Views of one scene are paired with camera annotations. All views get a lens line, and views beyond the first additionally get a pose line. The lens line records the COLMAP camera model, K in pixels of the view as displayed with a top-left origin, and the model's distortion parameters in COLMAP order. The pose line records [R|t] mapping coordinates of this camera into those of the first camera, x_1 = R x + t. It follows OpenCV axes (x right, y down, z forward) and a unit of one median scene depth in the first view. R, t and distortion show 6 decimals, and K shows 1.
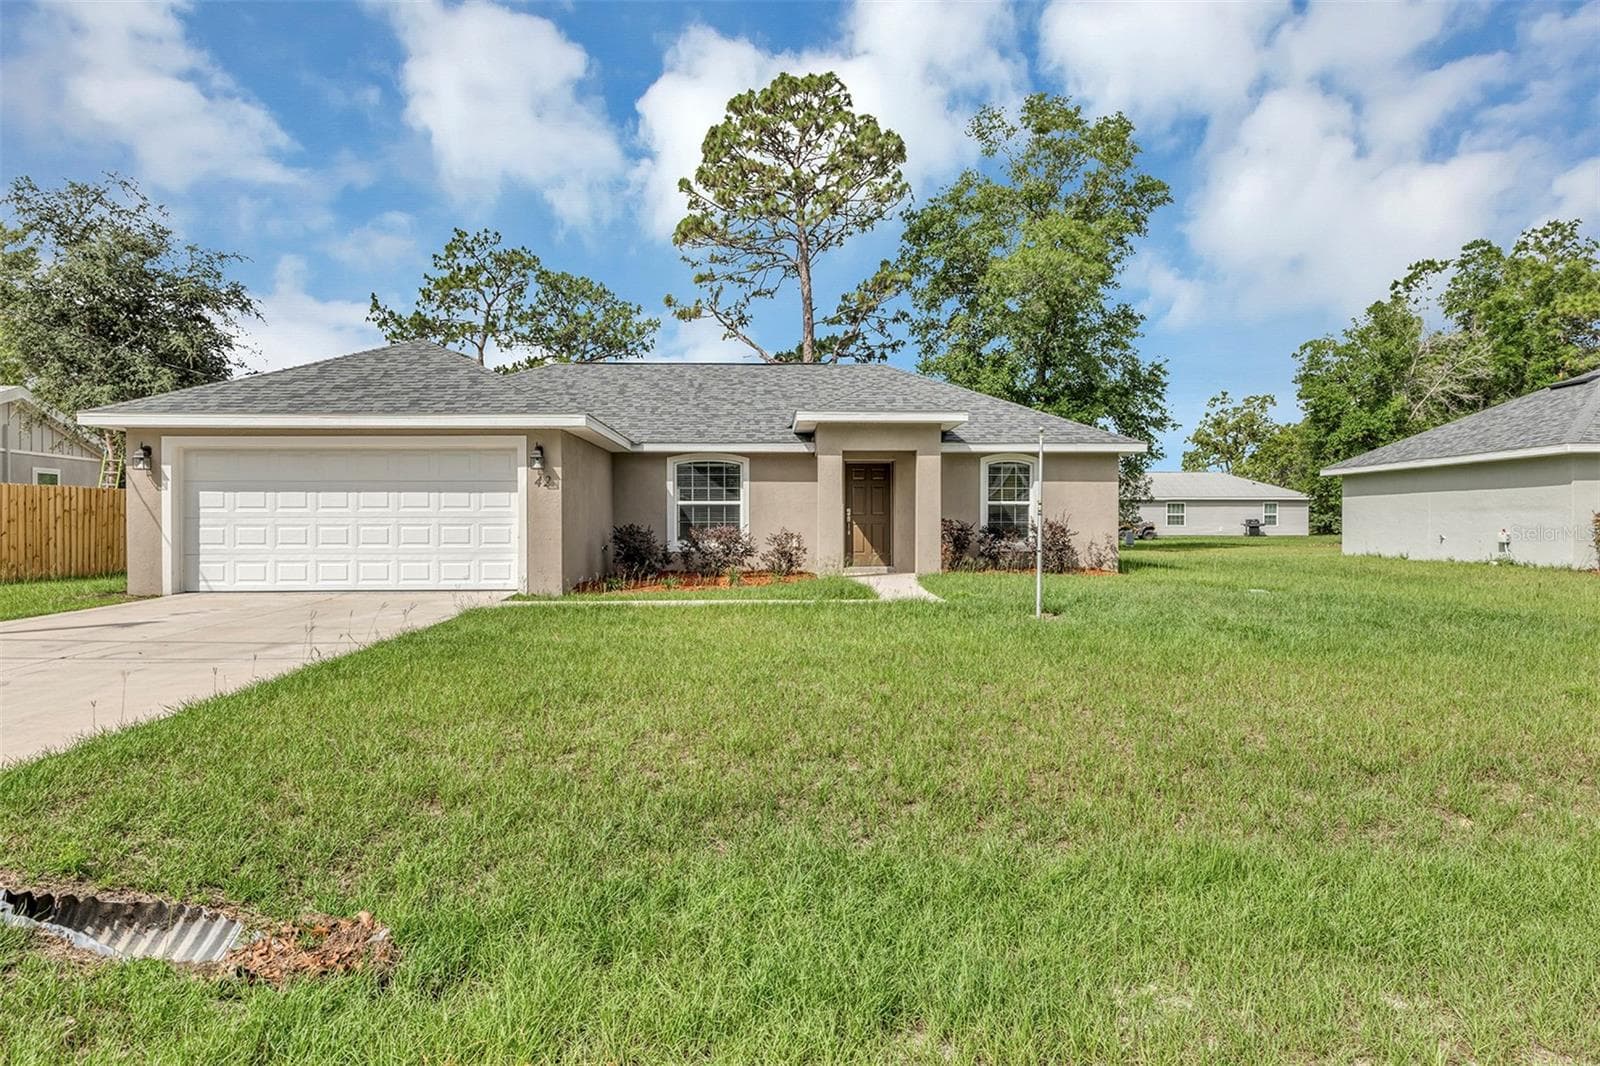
lens RADIAL K [[927.0, 0, 800.0], [0, 927.0, 533.0], [0, 0, 1]] dist [0.018578, -0.000195]
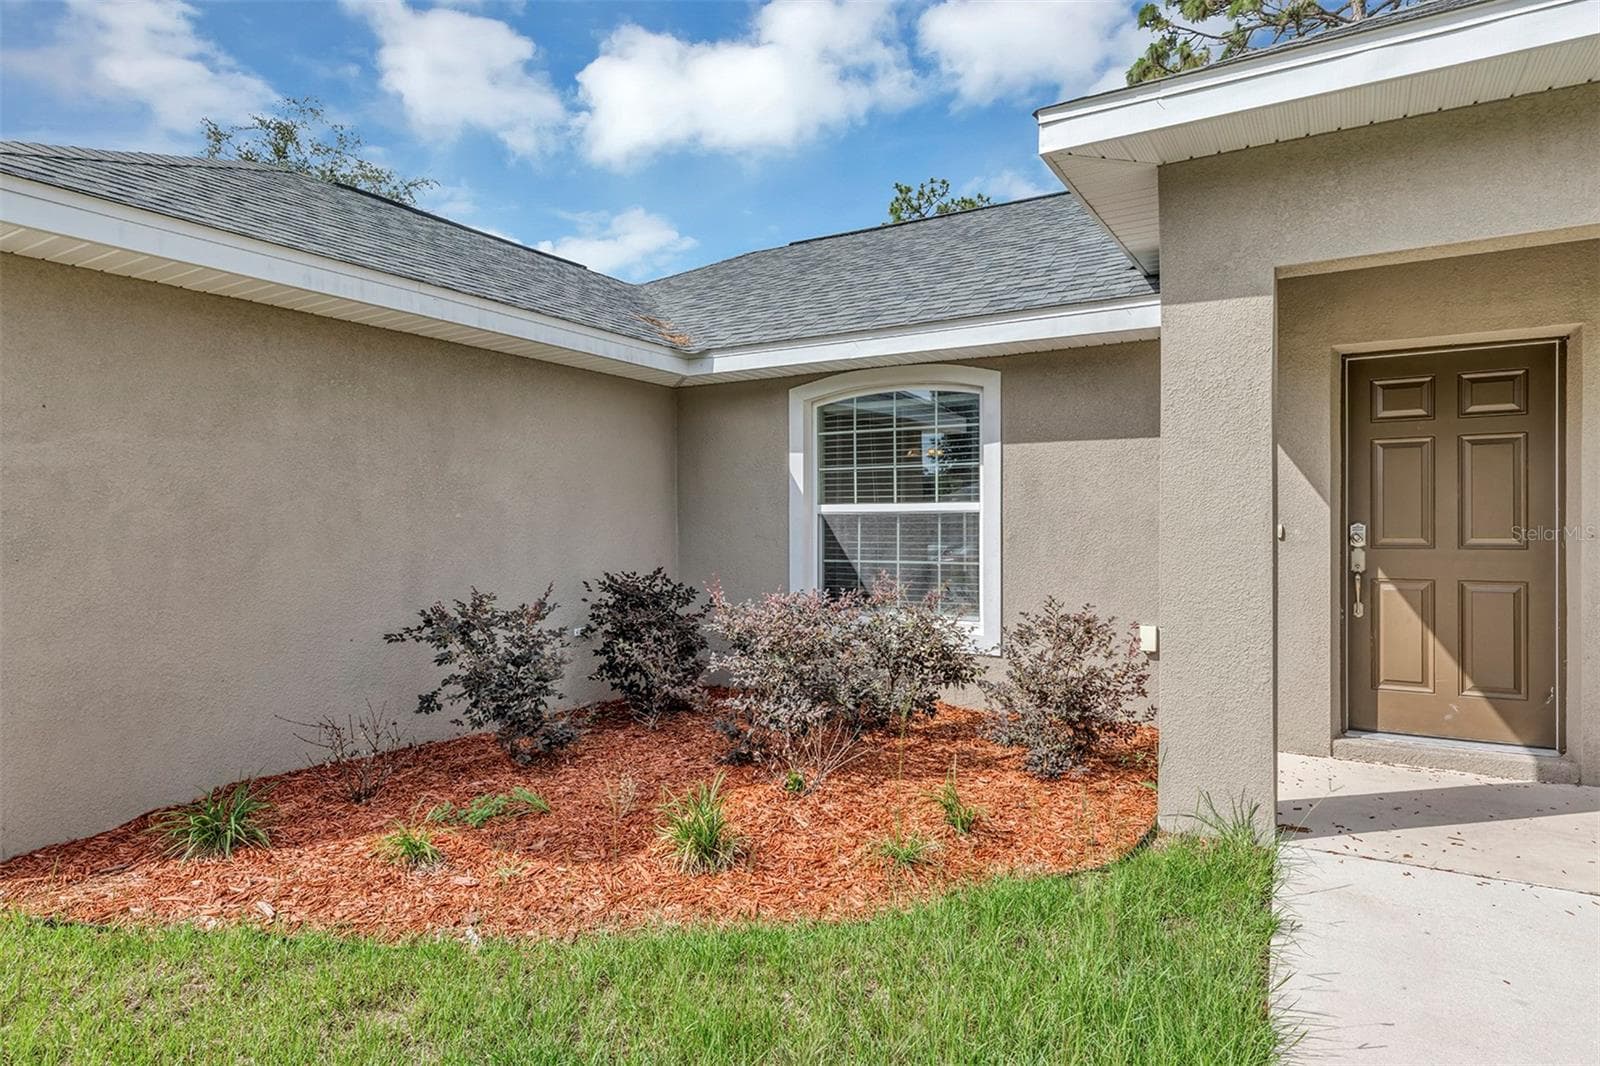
lens RADIAL K [[927.0, 0, 800.0], [0, 927.0, 533.0], [0, 0, 1]] dist [0.018578, -0.000195]
pose [[0.838013, 0.001811, -0.545647, 0.065129], [-0.000868, 0.999998, 0.001985, -0.023840], [0.545650, -0.001190, 0.838013, 0.684301]]
